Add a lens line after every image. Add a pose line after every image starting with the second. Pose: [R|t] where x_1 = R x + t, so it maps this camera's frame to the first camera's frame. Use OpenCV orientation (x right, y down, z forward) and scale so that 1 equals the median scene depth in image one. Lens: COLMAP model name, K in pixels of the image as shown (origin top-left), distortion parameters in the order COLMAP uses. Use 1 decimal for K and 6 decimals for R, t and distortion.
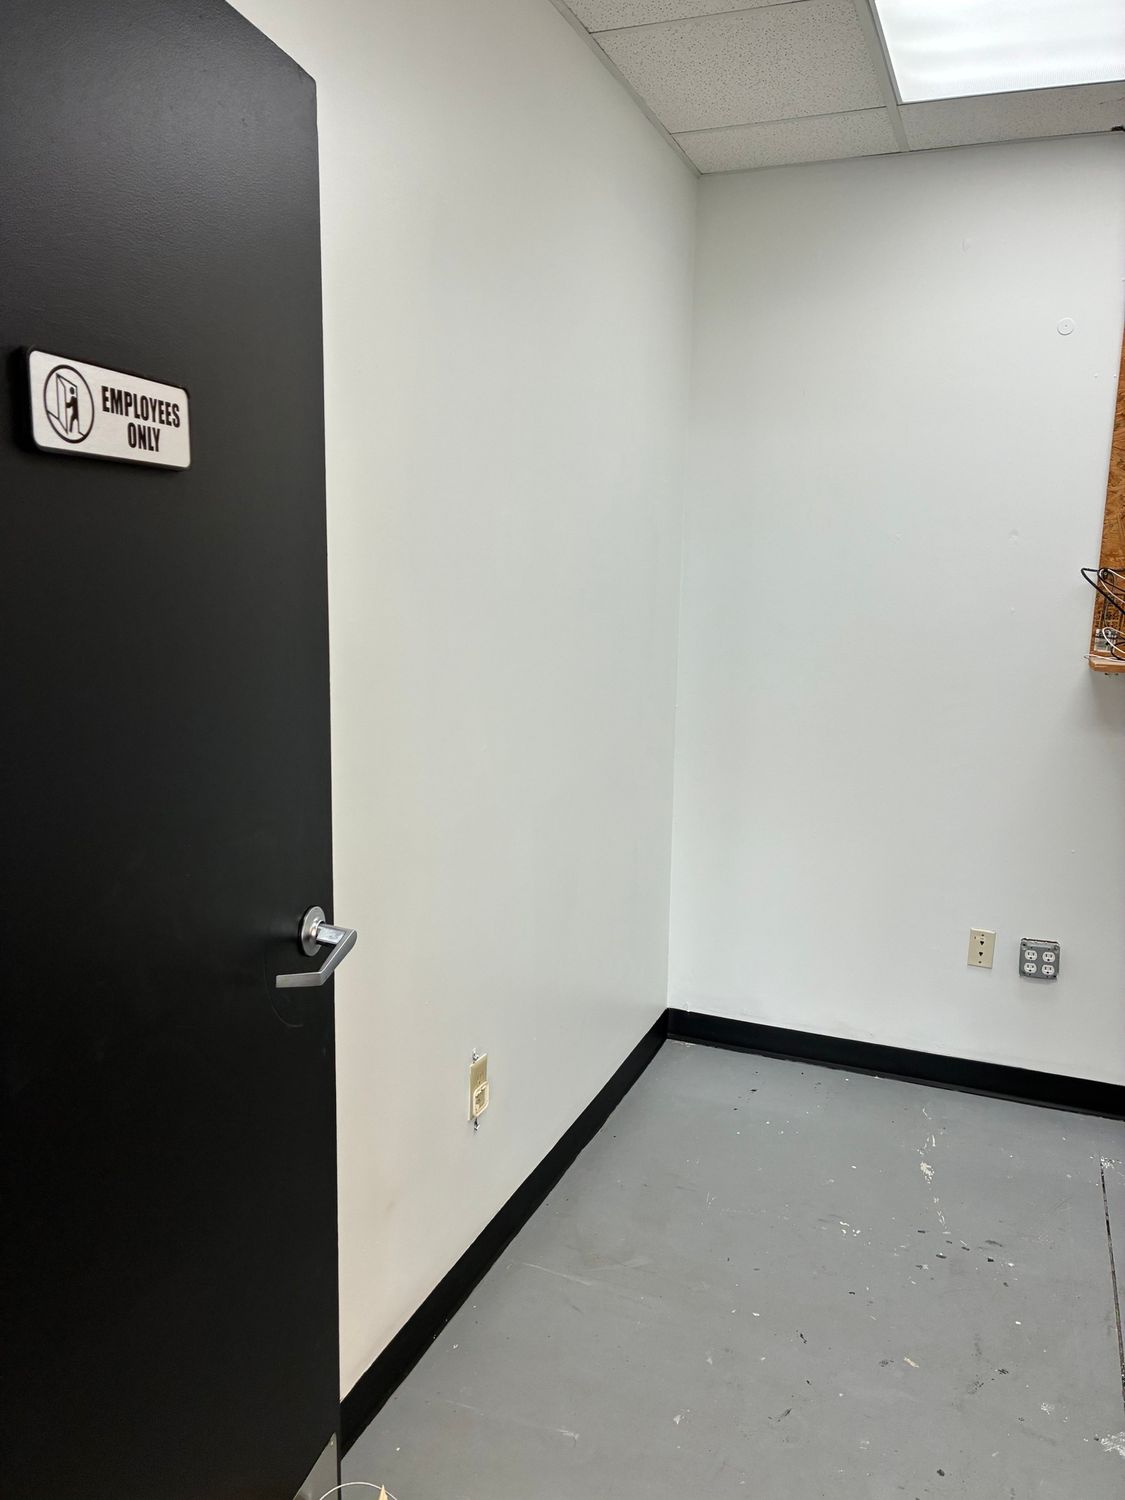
lens RADIAL K [[1128.4, 0, 555.0], [0, 1128.4, 742.3], [0, 0, 1]] dist [0.038656, -0.057294]
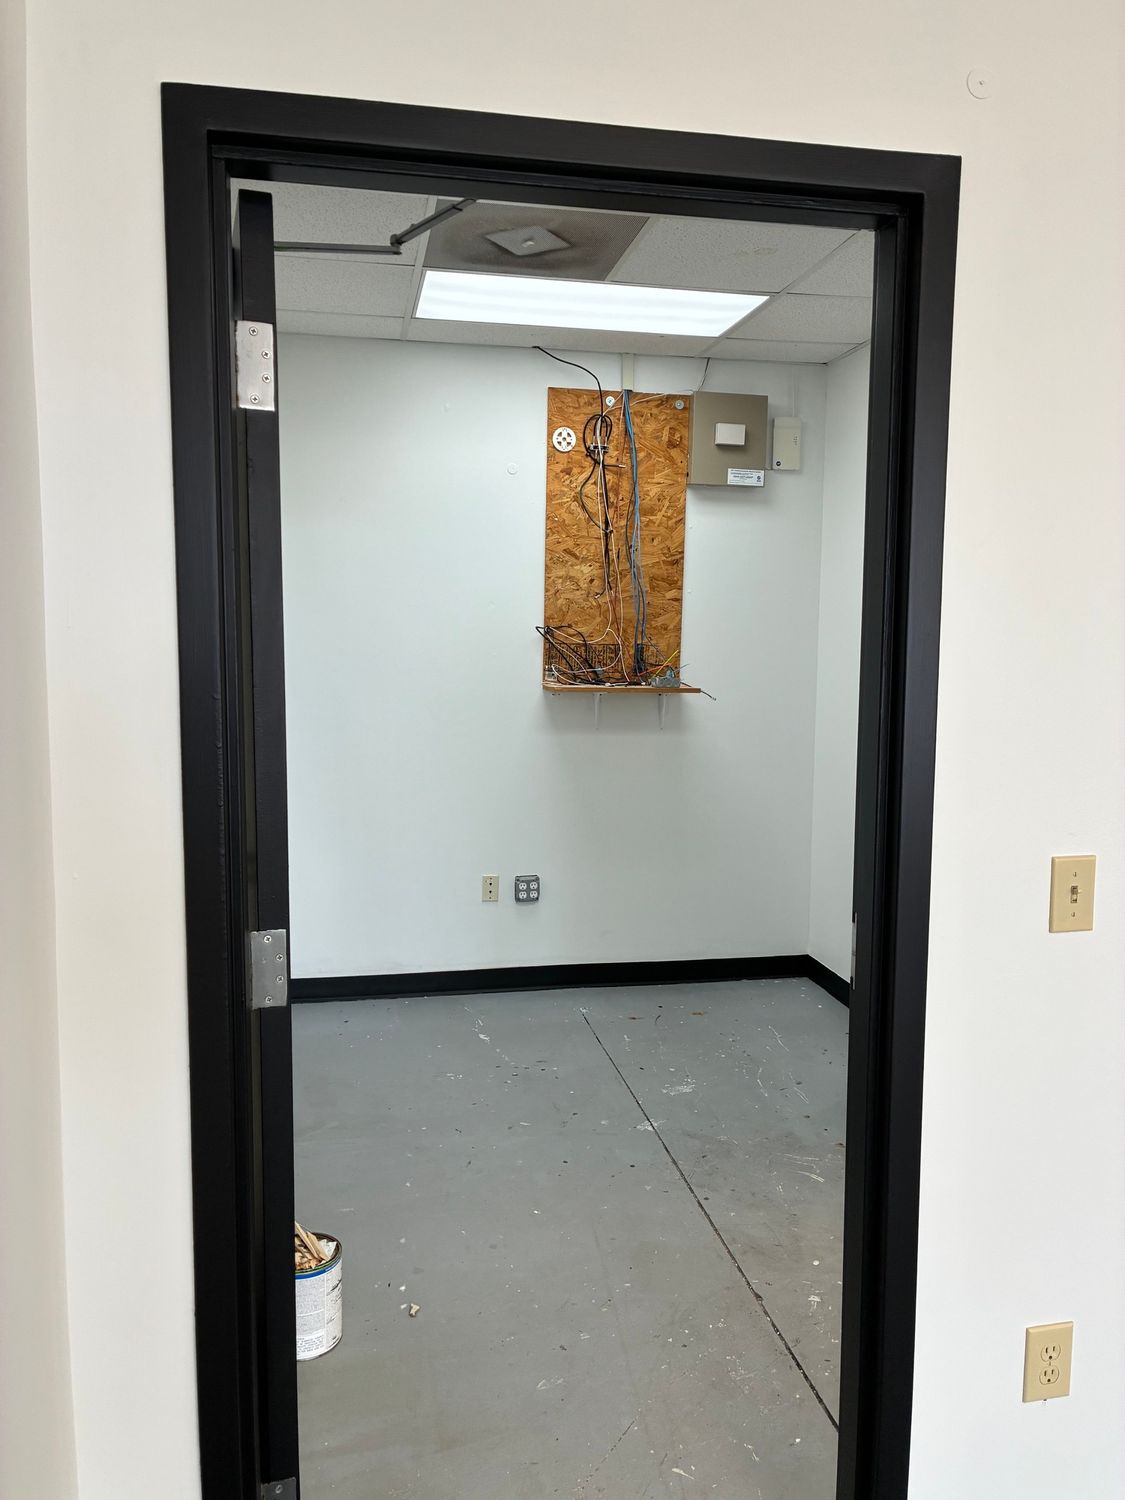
lens RADIAL K [[1128.4, 0, 564.4], [0, 1128.4, 753.7], [0, 0, 1]] dist [0.038656, -0.057294]
pose [[0.832682, -0.068731, 0.549469, -0.343559], [0.090229, 0.995847, -0.012169, 0.039350], [-0.546351, 0.059711, 0.835425, -0.279277]]
